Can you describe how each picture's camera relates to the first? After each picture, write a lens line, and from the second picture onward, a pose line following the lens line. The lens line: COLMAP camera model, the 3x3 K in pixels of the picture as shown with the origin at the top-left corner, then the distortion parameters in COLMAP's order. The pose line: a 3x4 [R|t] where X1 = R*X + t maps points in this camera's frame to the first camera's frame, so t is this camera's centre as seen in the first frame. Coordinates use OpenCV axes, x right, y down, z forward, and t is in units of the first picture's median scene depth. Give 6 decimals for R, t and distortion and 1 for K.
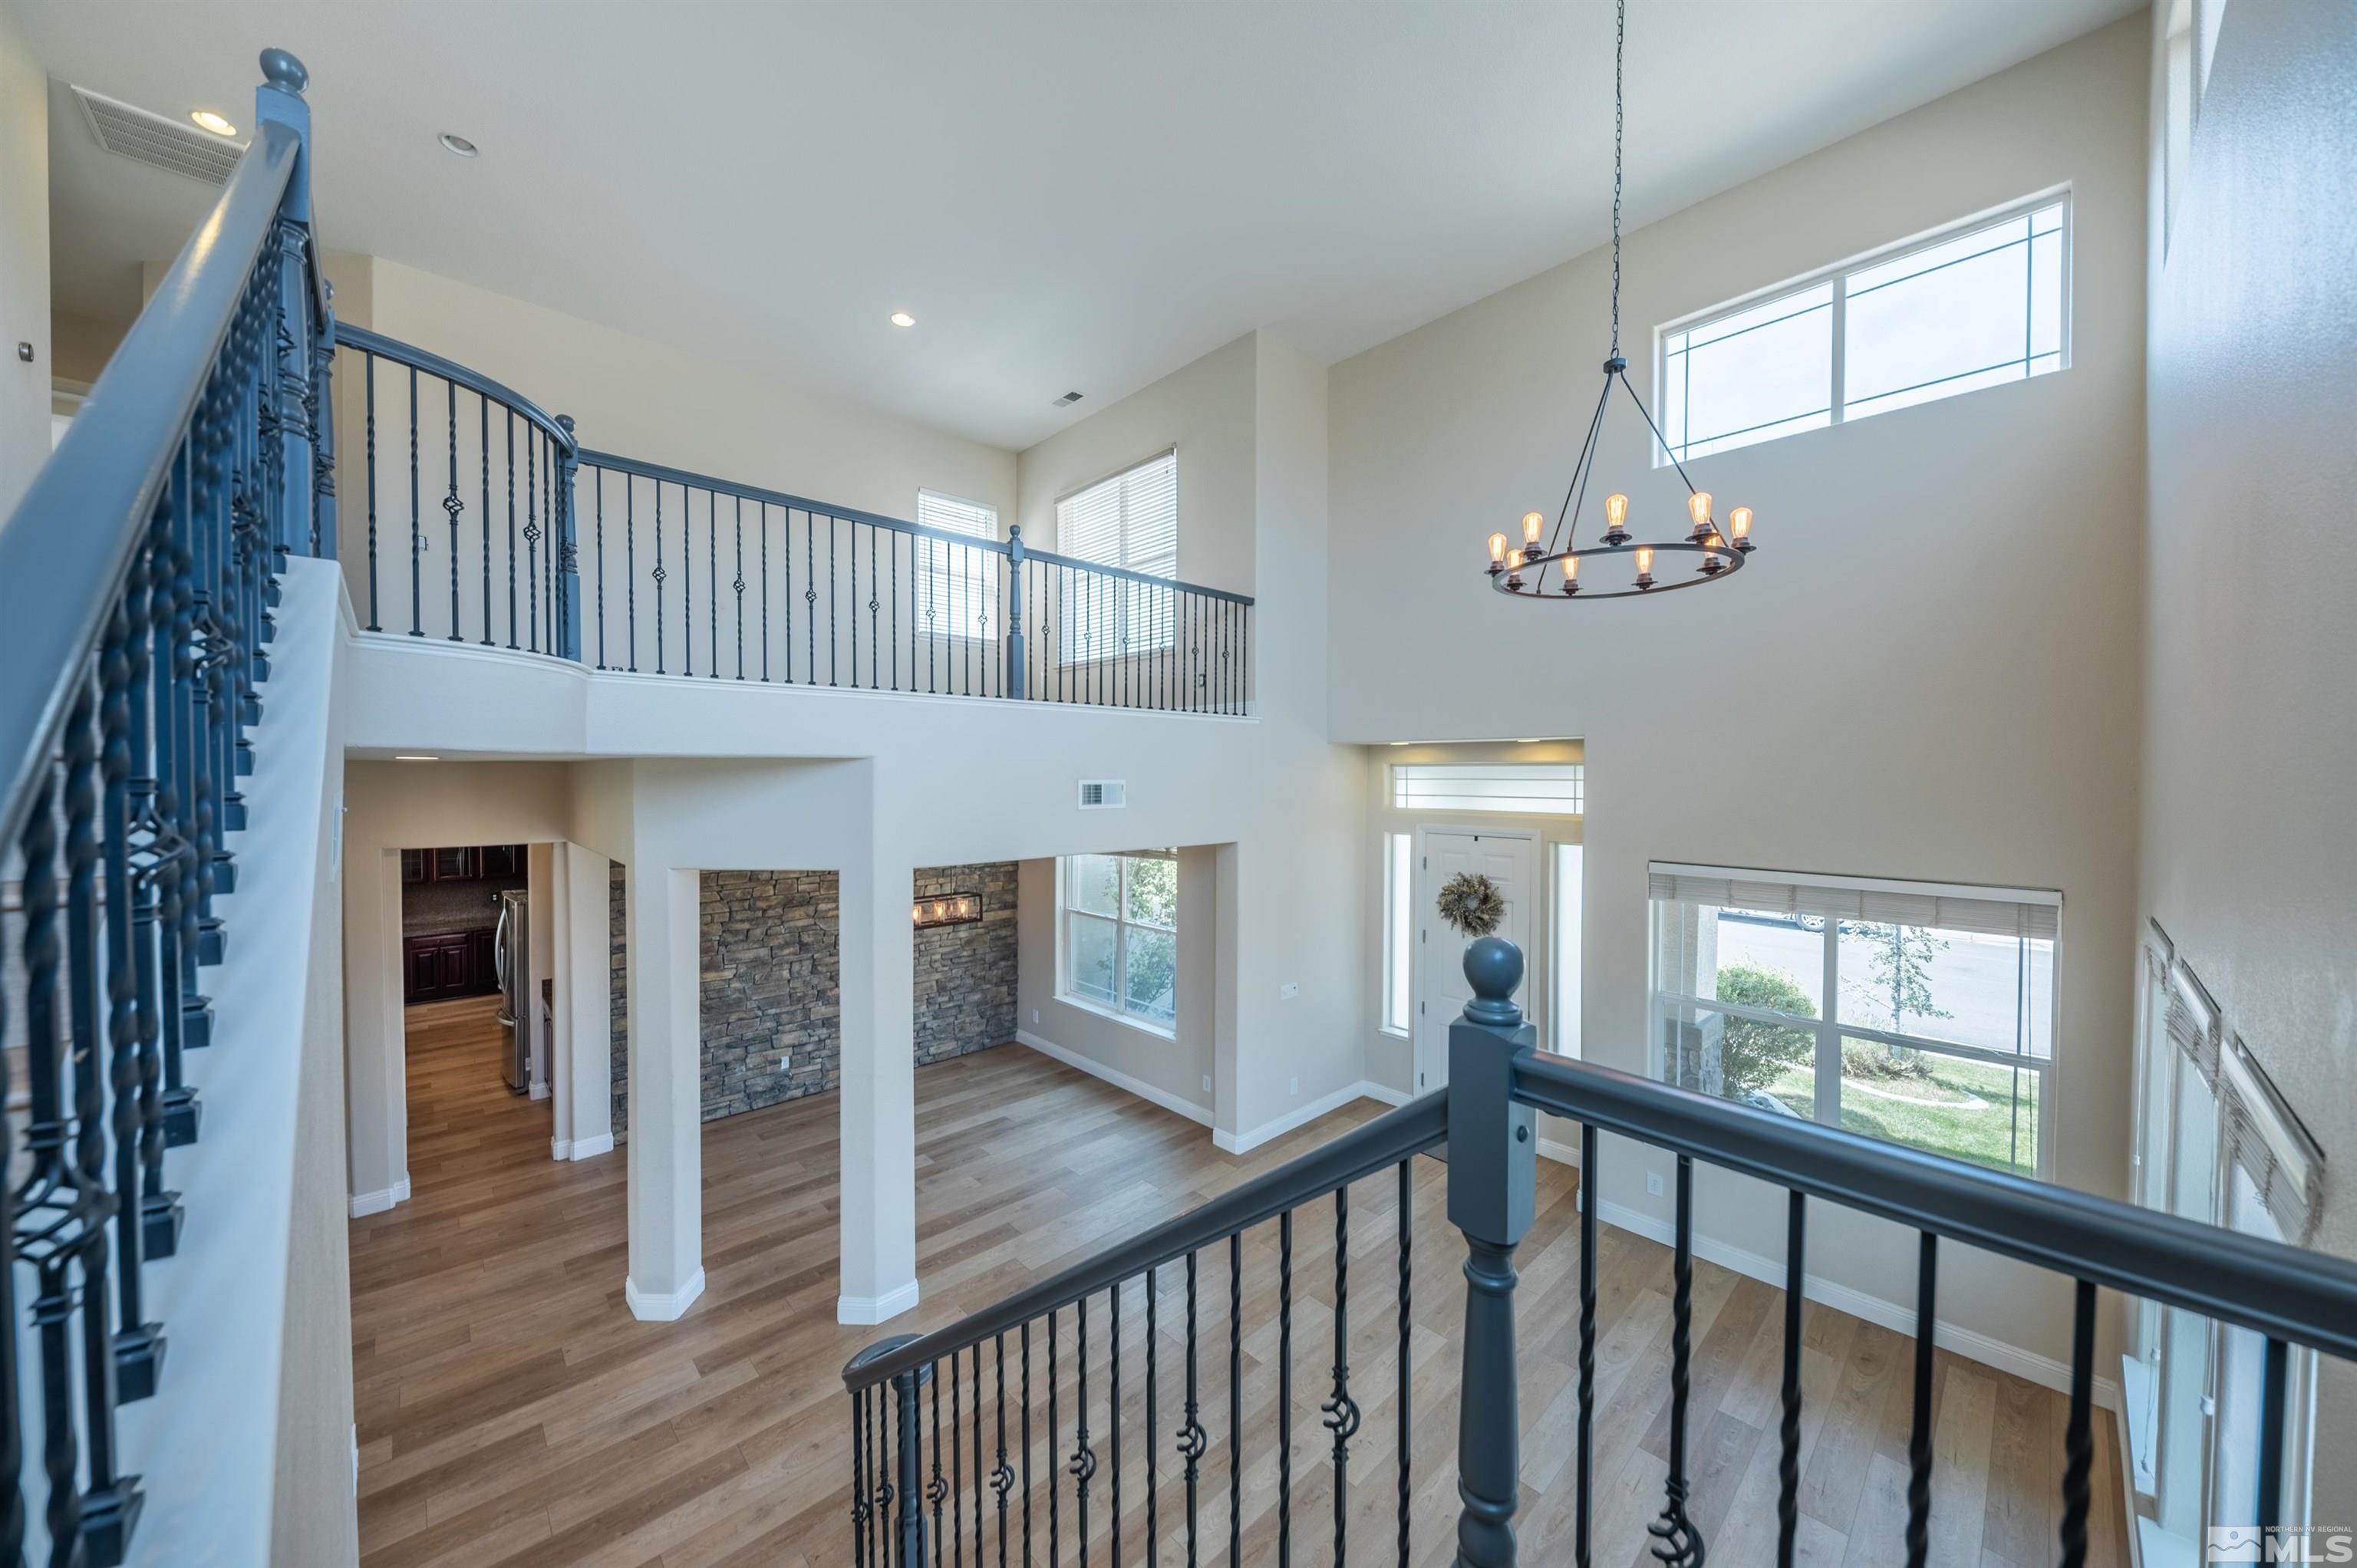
lens RADIAL K [[818.3, 0, 1179.3], [0, 818.3, 794.2], [0, 0, 1]] dist [0.010405, -0.006374]
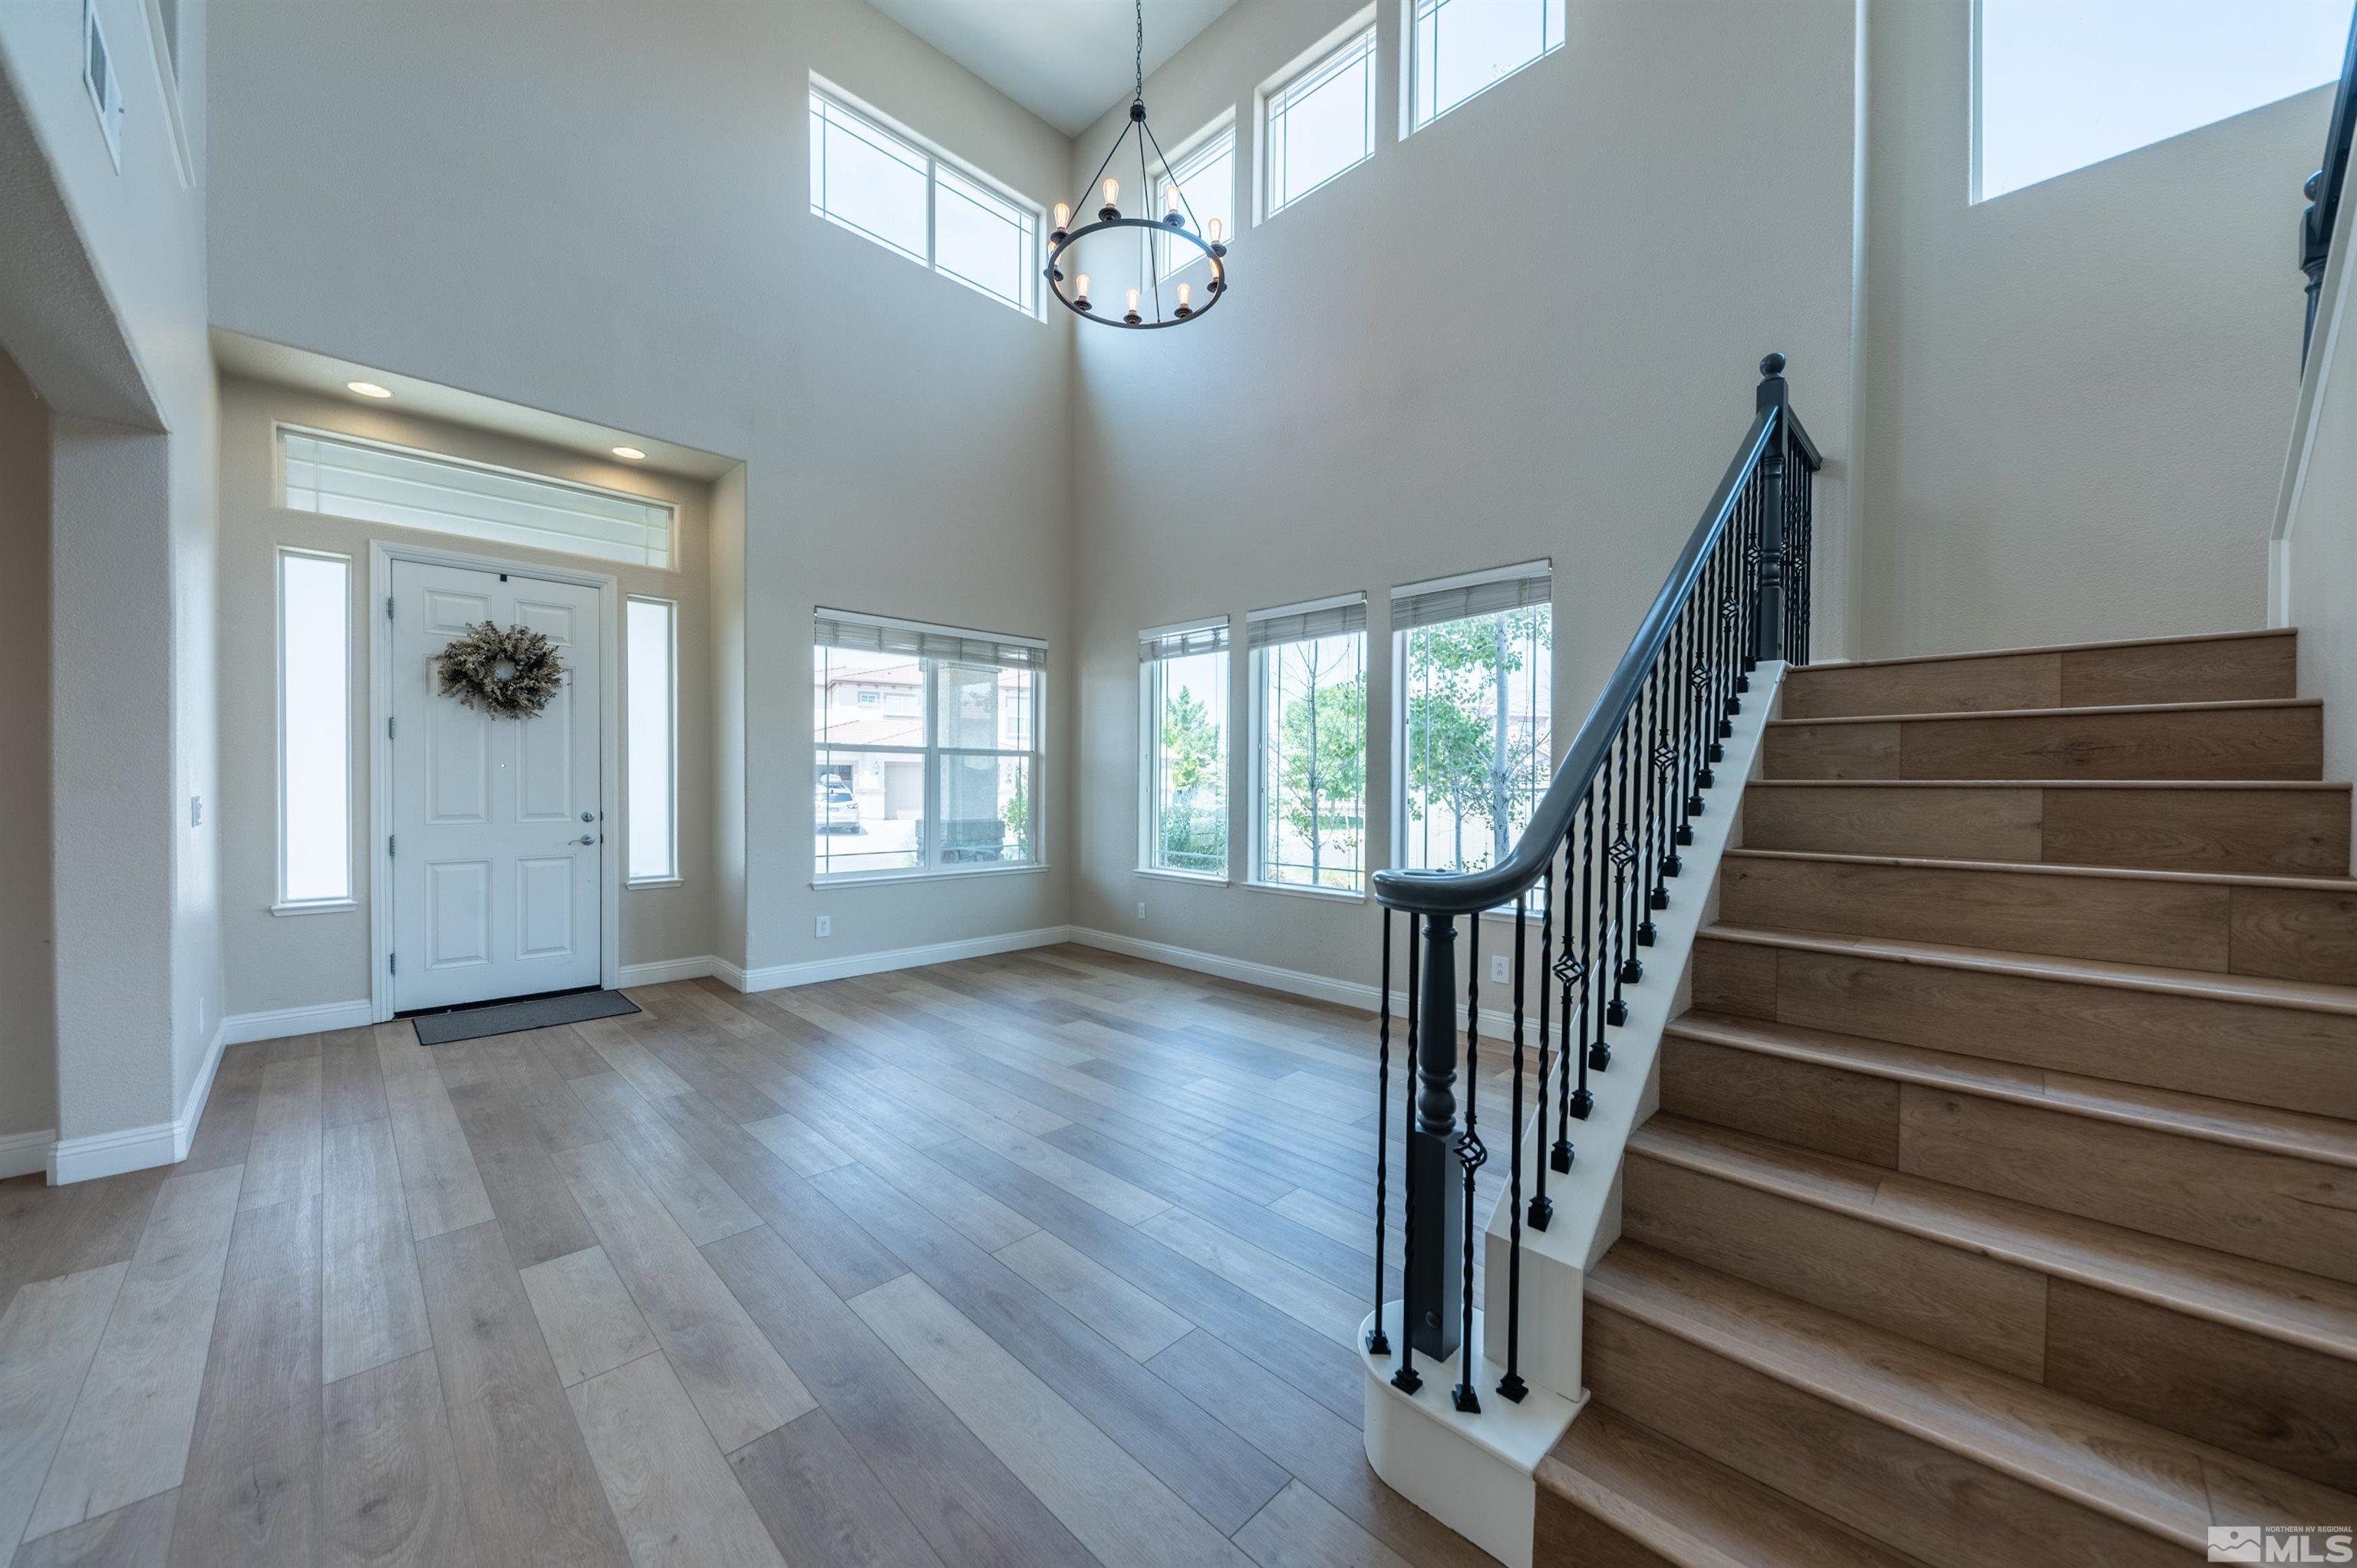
lens RADIAL K [[827.8, 0, 1173.4], [0, 827.8, 794.6], [0, 0, 1]] dist [0.000856, 0.000057]
pose [[-0.016125, -0.016480, 0.999734, -0.340209], [0.019091, 0.999677, 0.016787, 0.231298], [-0.999688, 0.019356, -0.015805, 0.442835]]
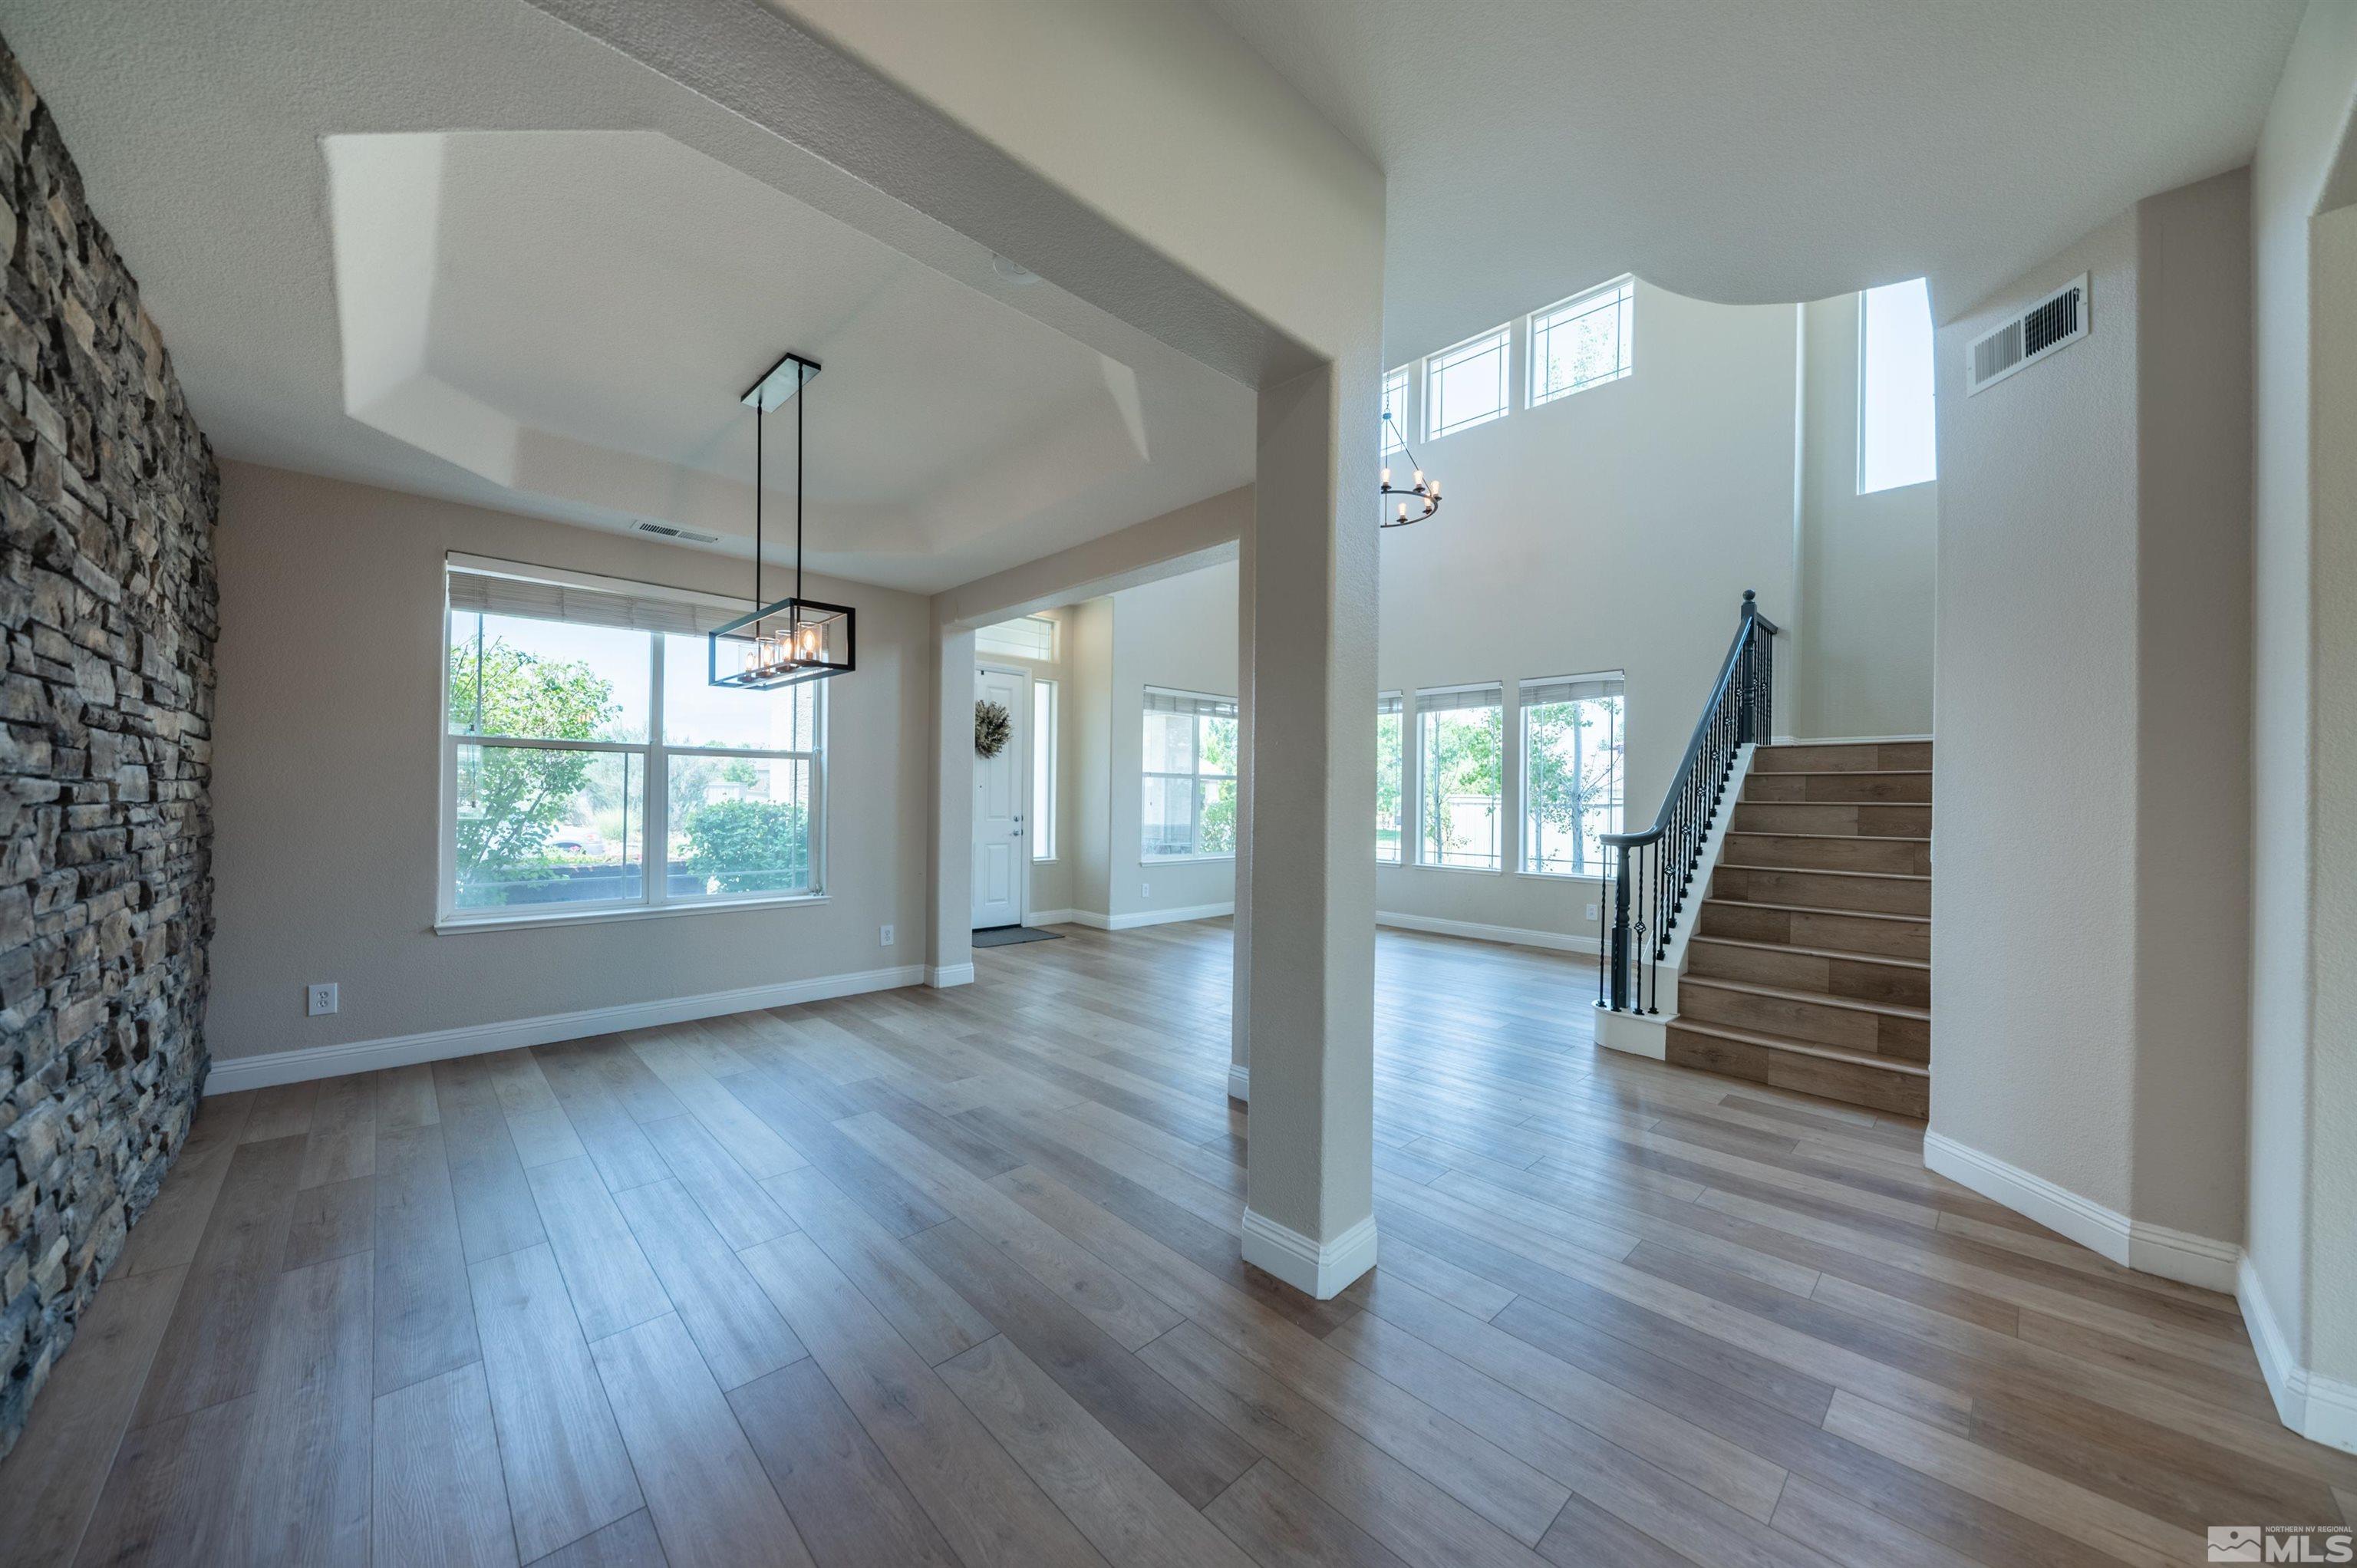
lens RADIAL K [[818.3, 0, 1179.3], [0, 818.3, 794.2], [0, 0, 1]] dist [0.010405, -0.006374]
pose [[-0.014987, 0.000564, 0.999888, -0.762486], [0.012997, 0.999915, -0.000369, 0.222347], [-0.999803, 0.012990, -0.014993, 0.732788]]
